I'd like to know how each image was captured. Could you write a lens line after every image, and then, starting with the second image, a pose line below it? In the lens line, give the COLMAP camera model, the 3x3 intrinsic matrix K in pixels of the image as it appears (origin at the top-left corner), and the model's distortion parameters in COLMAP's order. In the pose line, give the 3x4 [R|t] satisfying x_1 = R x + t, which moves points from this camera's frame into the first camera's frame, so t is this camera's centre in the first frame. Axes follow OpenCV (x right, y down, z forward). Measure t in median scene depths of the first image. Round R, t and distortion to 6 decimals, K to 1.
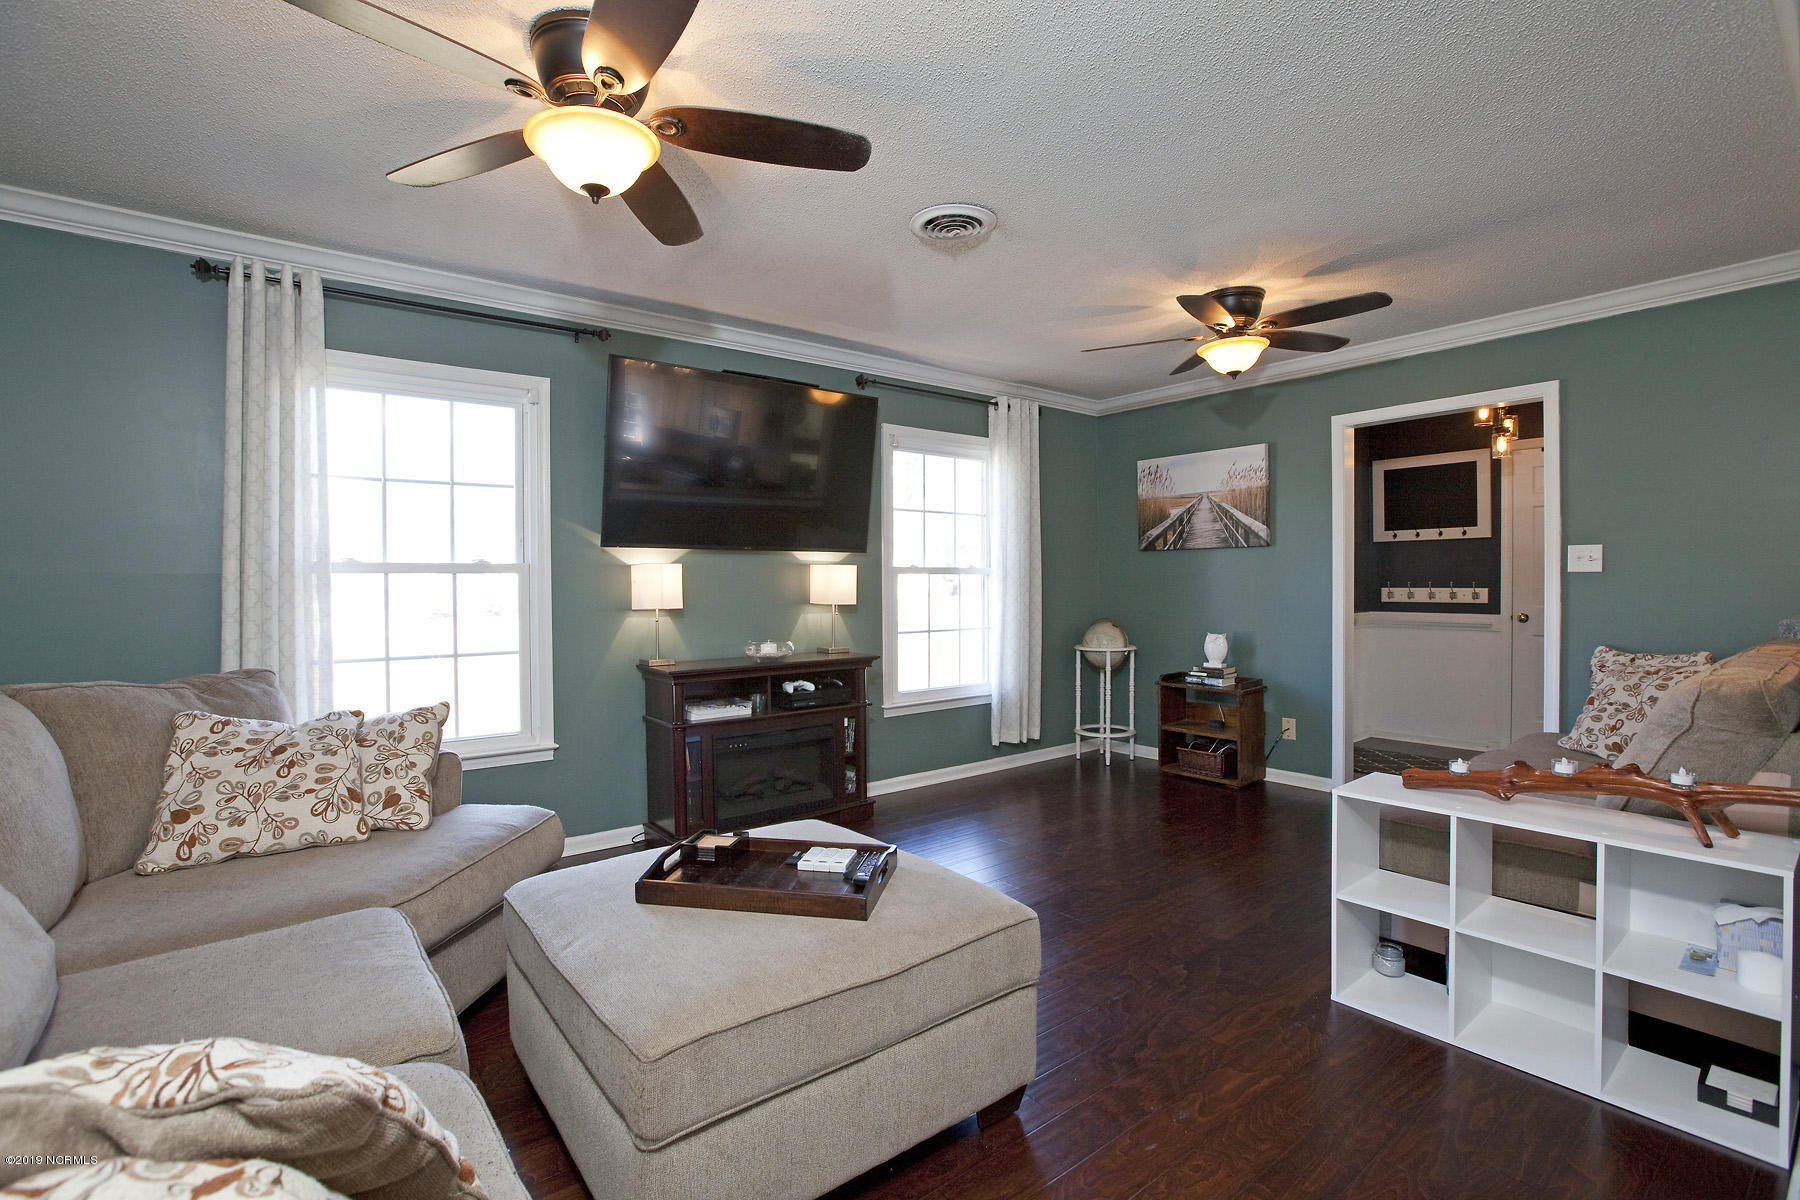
lens RADIAL K [[822.9, 0, 895.7], [0, 822.9, 590.0], [0, 0, 1]] dist [-0.052794, 0.017546]
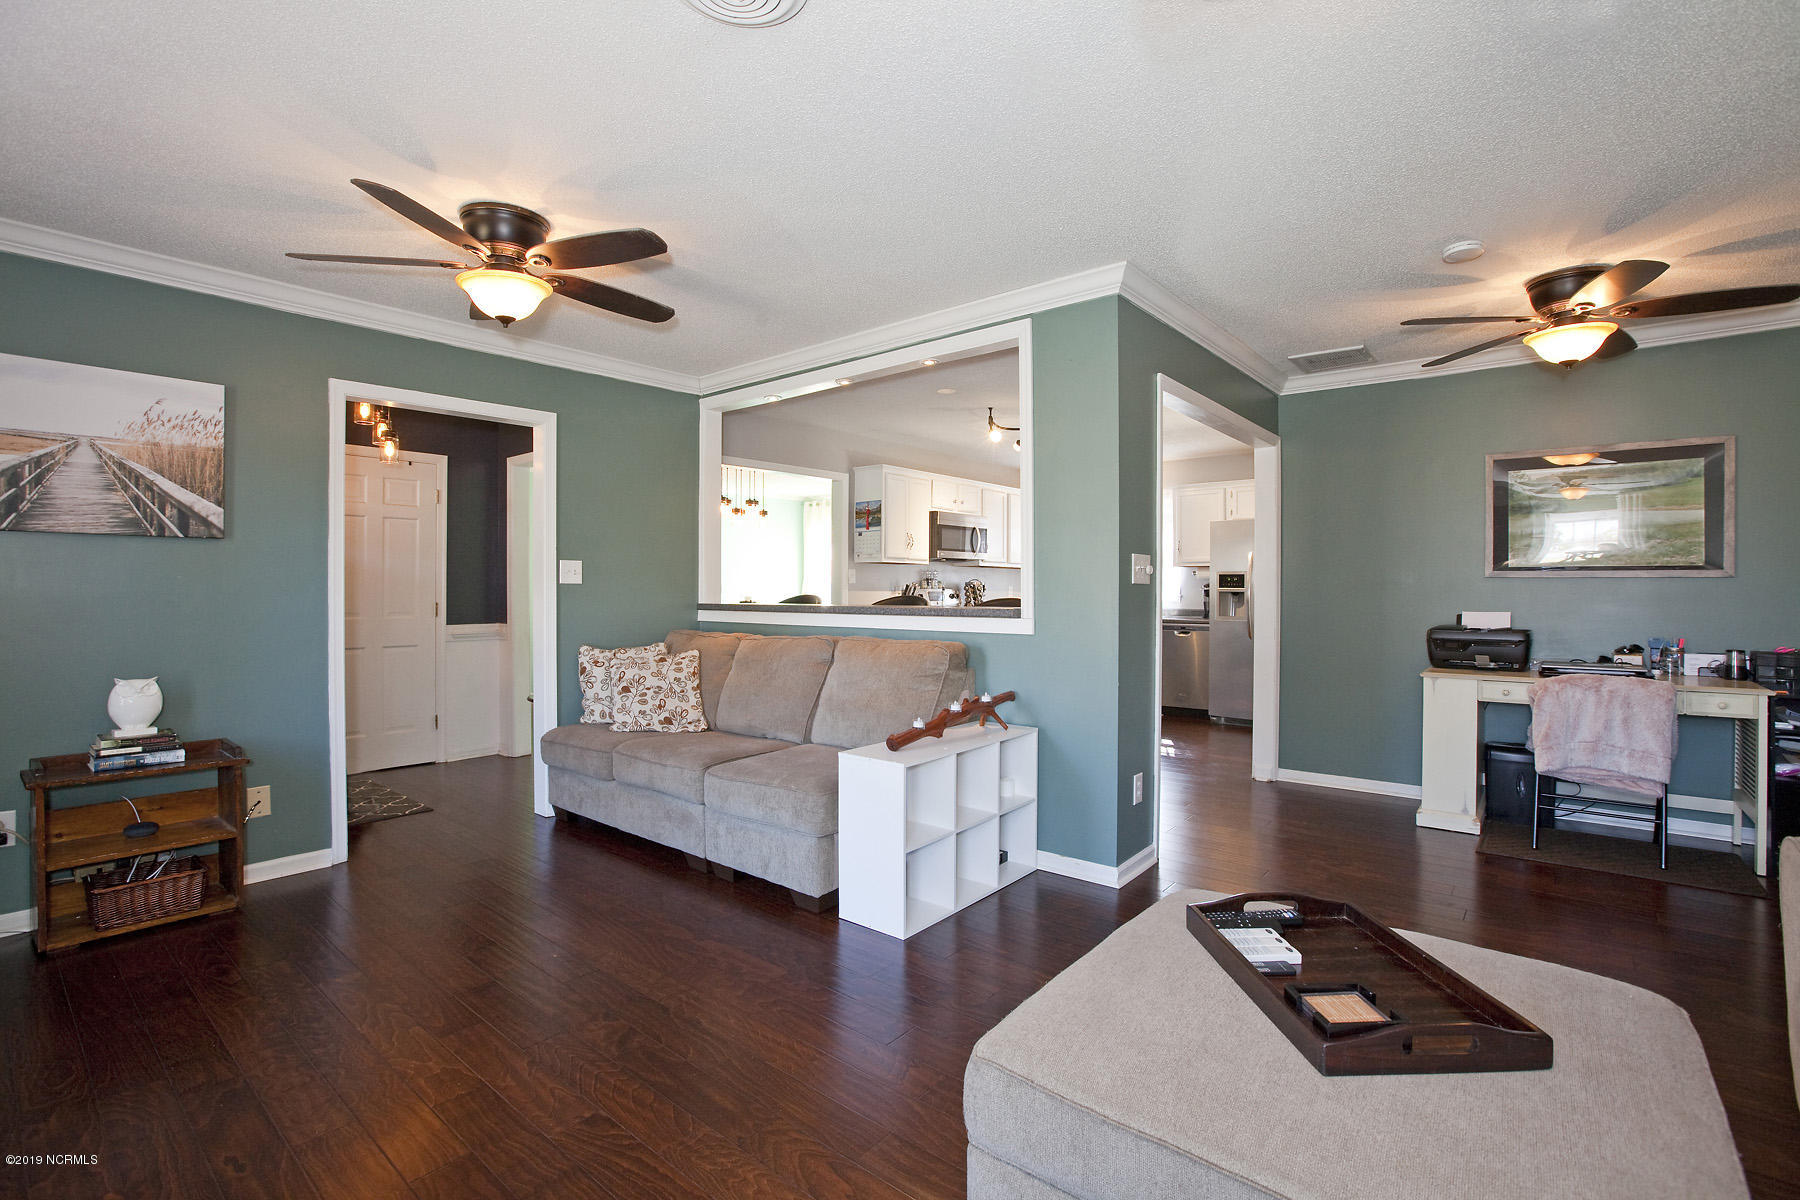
lens RADIAL K [[822.9, 0, 895.7], [0, 822.9, 590.0], [0, 0, 1]] dist [-0.052794, 0.017546]
pose [[-0.211091, 0.005969, 0.977448, -0.388396], [0.012868, 0.999912, -0.003327, -0.003211], [-0.977382, 0.011876, -0.211149, 0.763917]]
